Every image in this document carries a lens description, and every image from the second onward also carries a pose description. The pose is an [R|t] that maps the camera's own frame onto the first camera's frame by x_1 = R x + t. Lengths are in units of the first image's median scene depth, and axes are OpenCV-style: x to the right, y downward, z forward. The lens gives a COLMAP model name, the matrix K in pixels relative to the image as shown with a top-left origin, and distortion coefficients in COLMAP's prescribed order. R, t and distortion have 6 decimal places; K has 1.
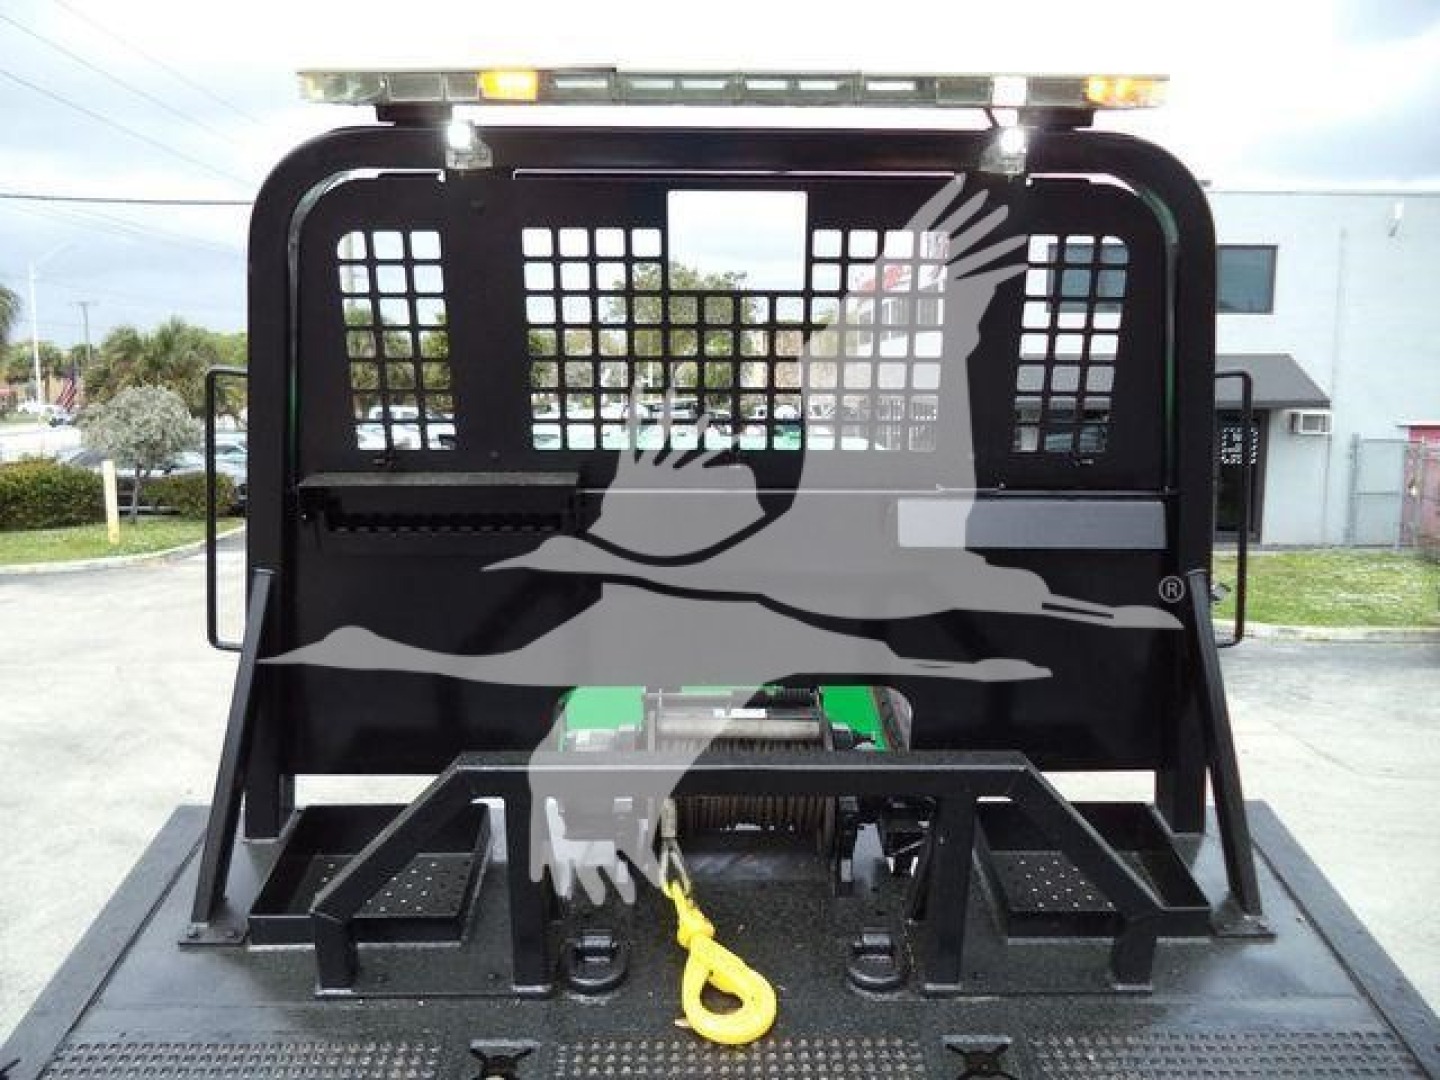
lens RADIAL K [[1178.9, 0, 724.2], [0, 1178.9, 541.2], [0, 0, 1]] dist [-0.034103, 0.011984]
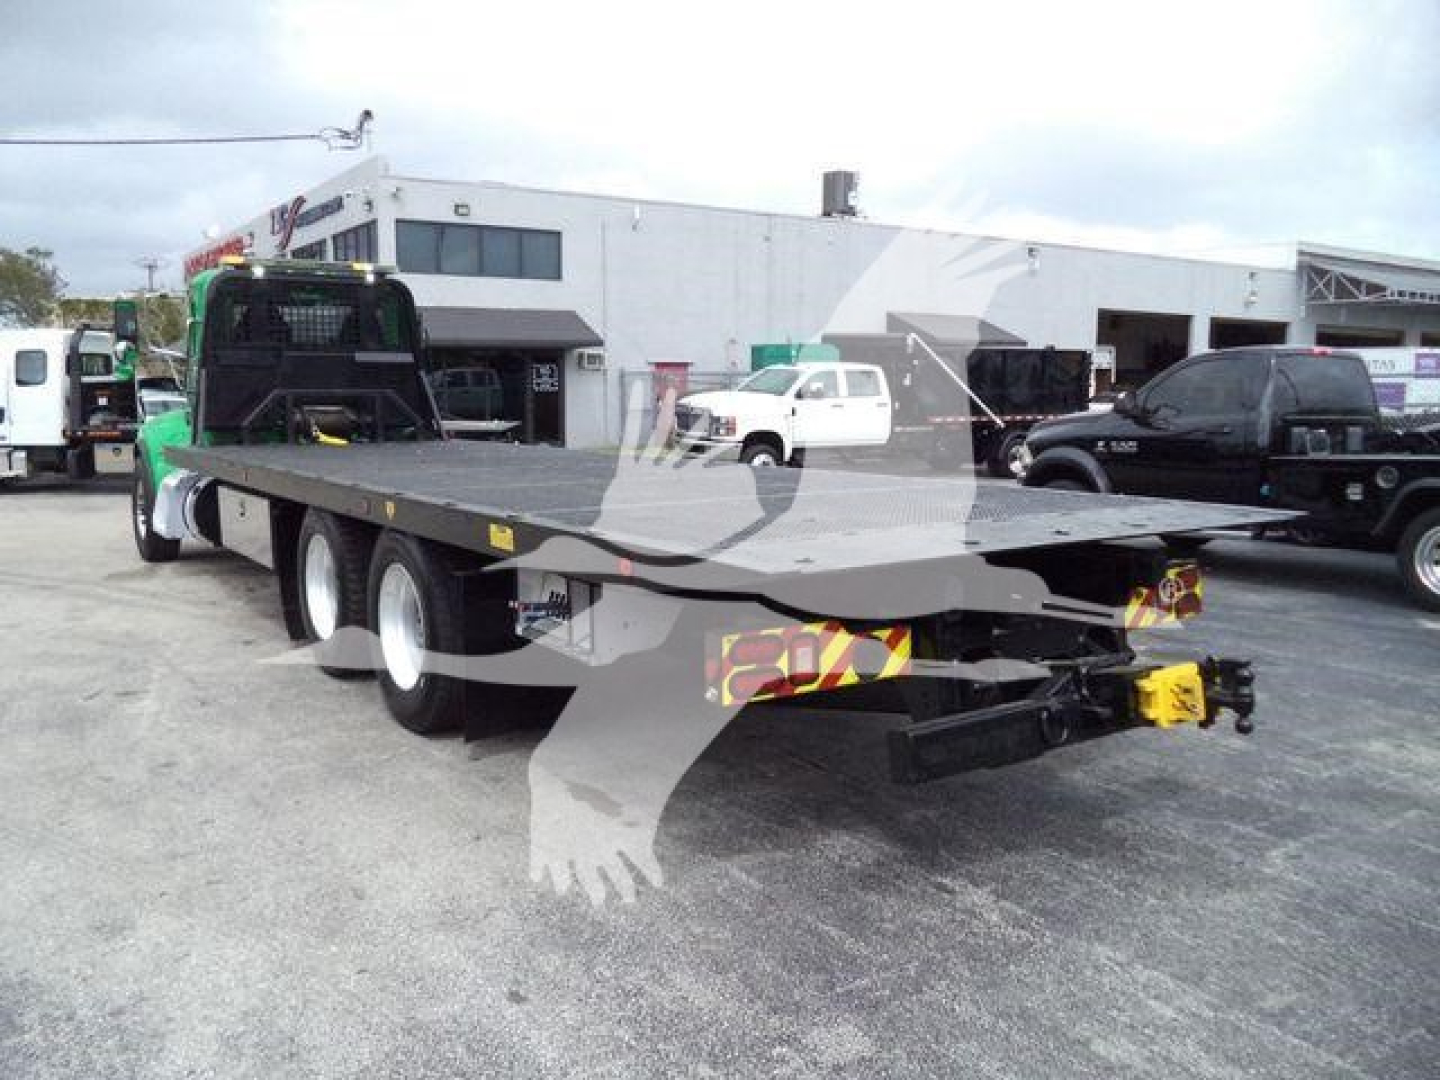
lens RADIAL K [[1168.4, 0, 722.0], [0, 1168.4, 551.8], [0, 0, 1]] dist [-0.030899, -0.004827]
pose [[0.839276, -0.075147, 0.538487, -0.148592], [0.071809, 0.997047, 0.027219, 0.109084], [-0.538942, 0.015824, 0.842194, -0.278669]]
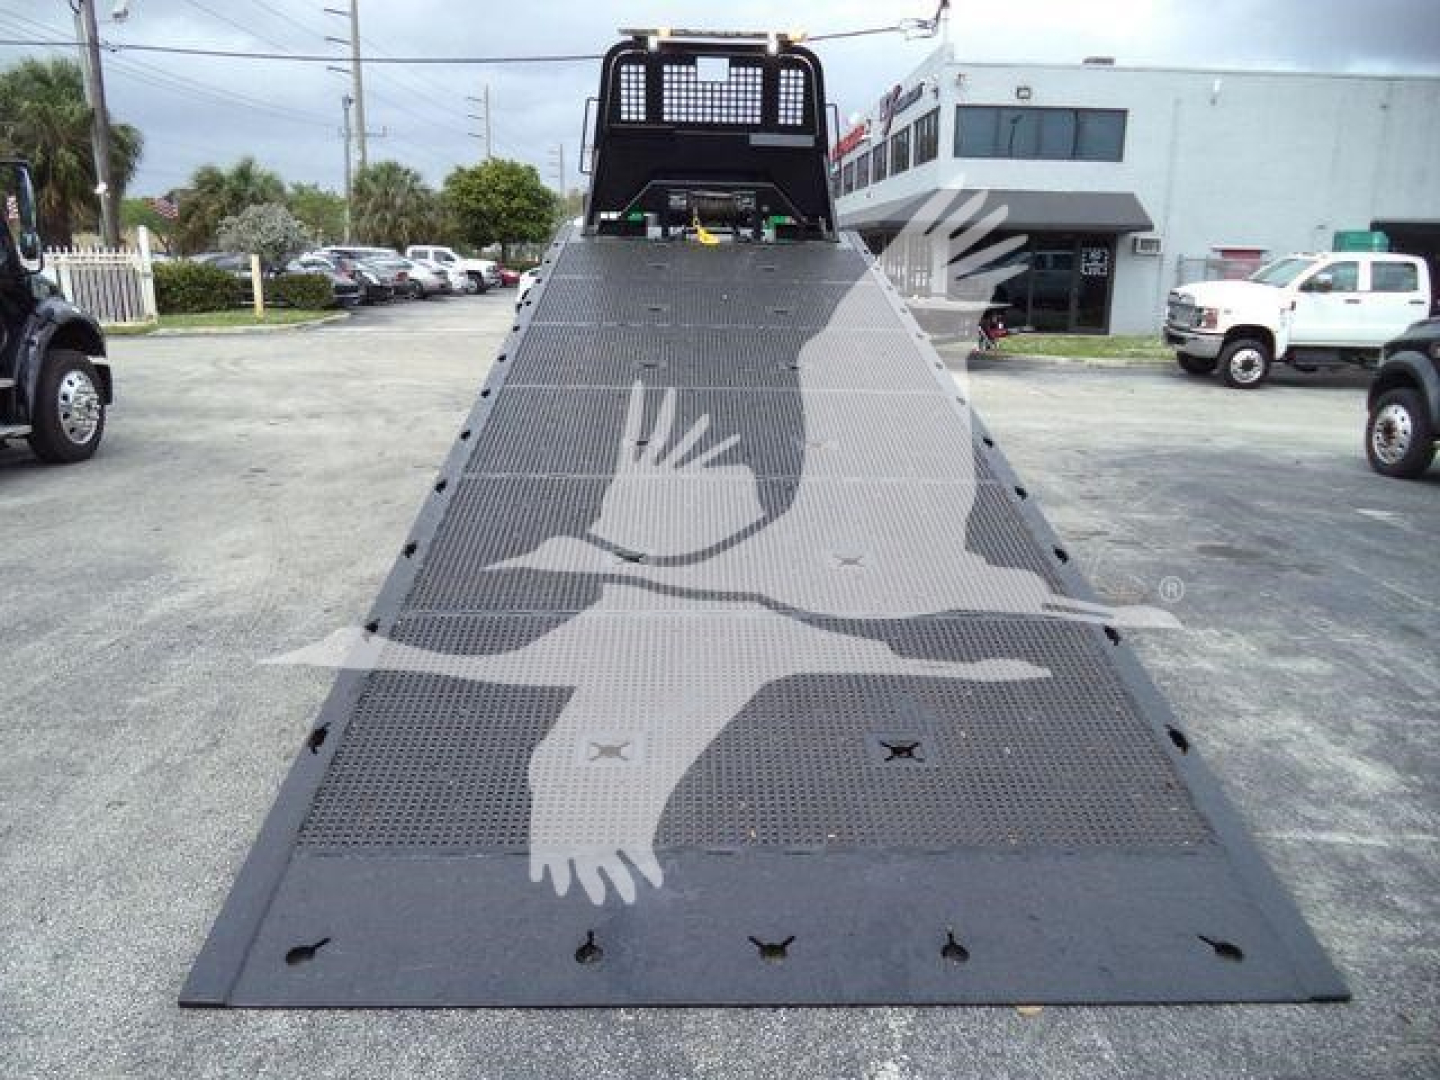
lens RADIAL K [[1183.9, 0, 720.0], [0, 1183.9, 540.0], [0, 0, 1]] dist [-0.030963, 0.010084]
pose [[0.999755, 0.020898, 0.007283, 0.005010], [-0.021512, 0.994953, 0.098004, 0.124941], [-0.005199, -0.098137, 0.995159, -0.418405]]
